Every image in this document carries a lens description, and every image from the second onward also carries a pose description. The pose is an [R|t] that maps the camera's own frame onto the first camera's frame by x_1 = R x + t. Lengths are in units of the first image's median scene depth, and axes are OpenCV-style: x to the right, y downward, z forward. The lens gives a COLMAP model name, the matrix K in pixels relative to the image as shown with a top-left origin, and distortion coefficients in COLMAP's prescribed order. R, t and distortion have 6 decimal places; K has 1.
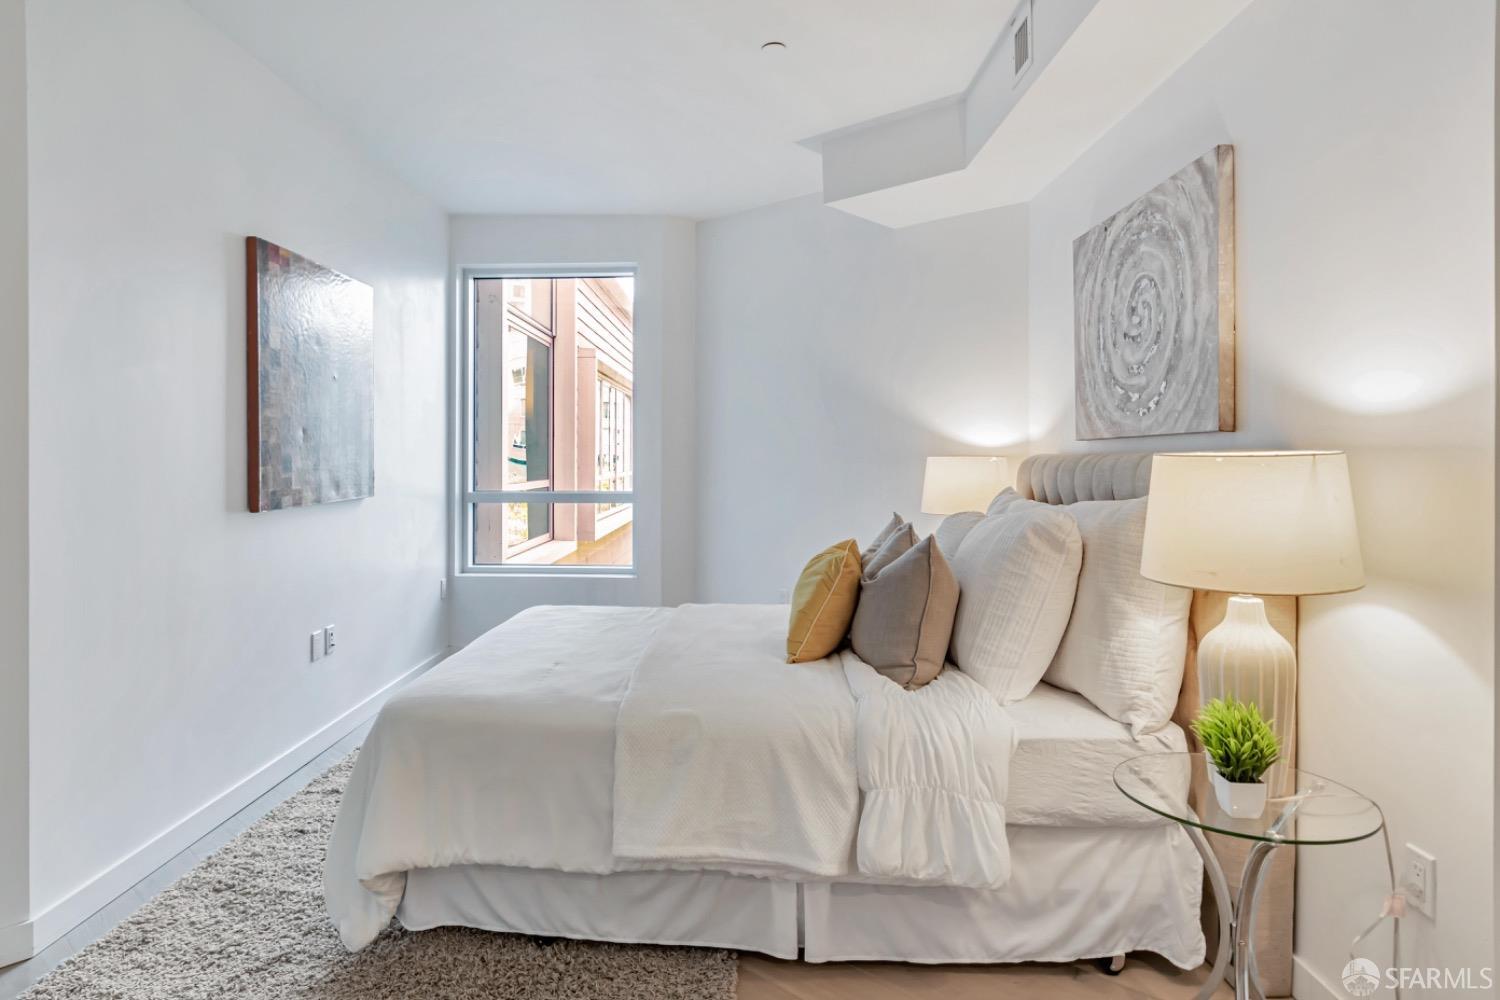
lens RADIAL K [[874.6, 0, 751.2], [0, 874.6, 481.4], [0, 0, 1]] dist [-0.005762, -0.000971]
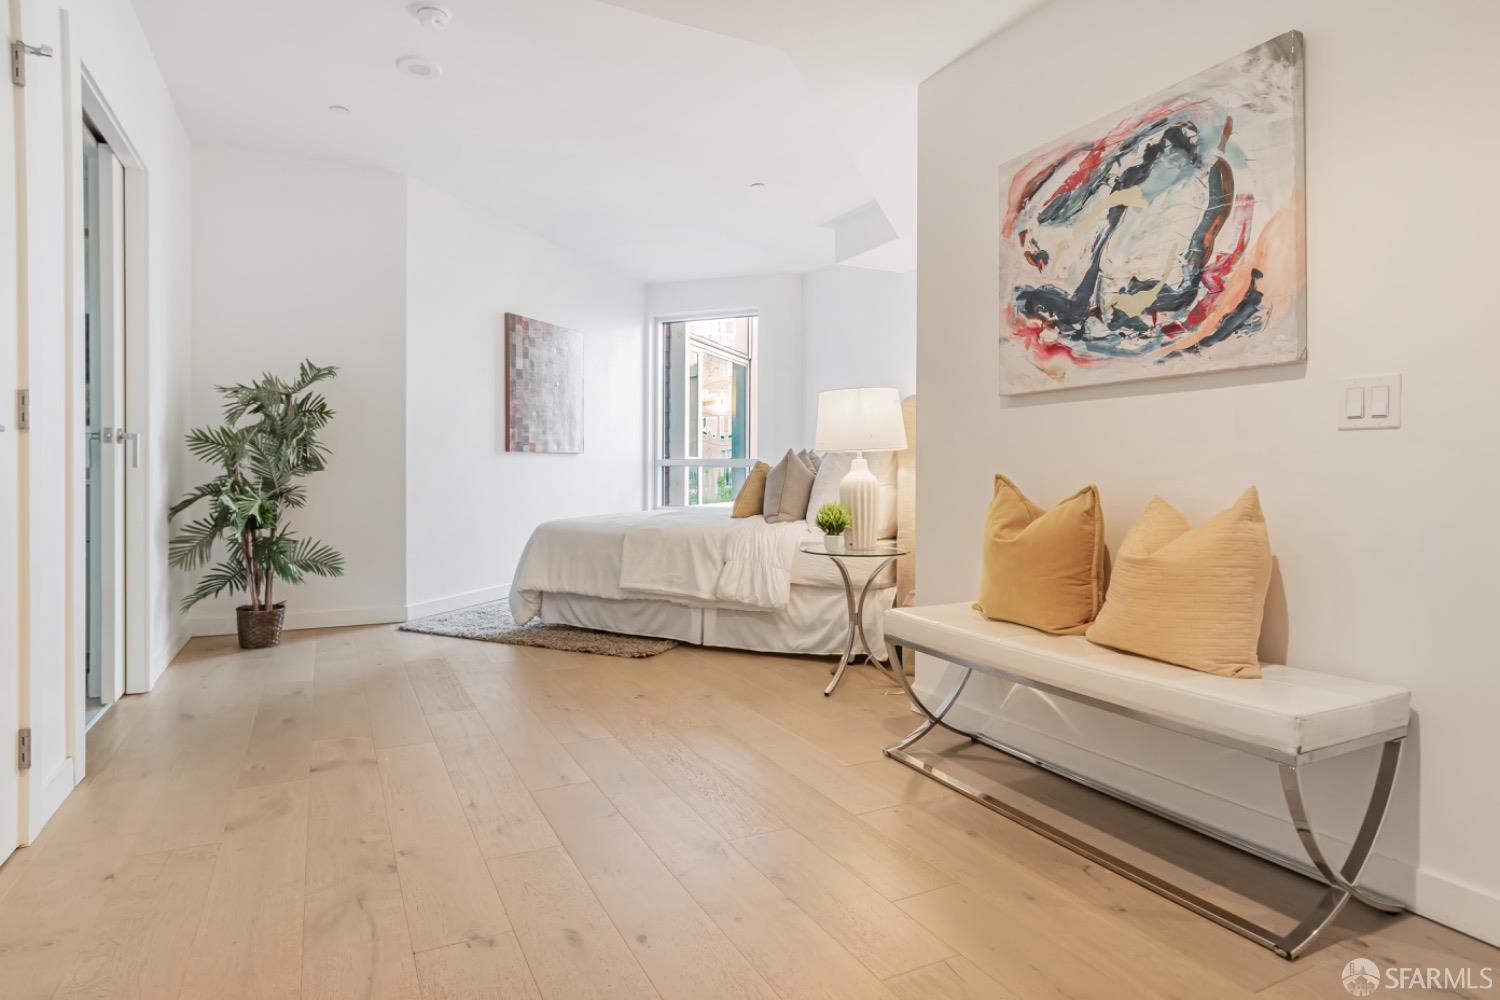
lens RADIAL K [[794.9, 0, 750.0], [0, 794.9, 500.0], [0, 0, 1]] dist [-0.000106, 0.000112]
pose [[0.943417, 0.007417, -0.331526, 0.787251], [-0.004155, 0.999936, 0.010546, 0.176697], [0.331583, -0.008572, 0.943387, -0.751927]]
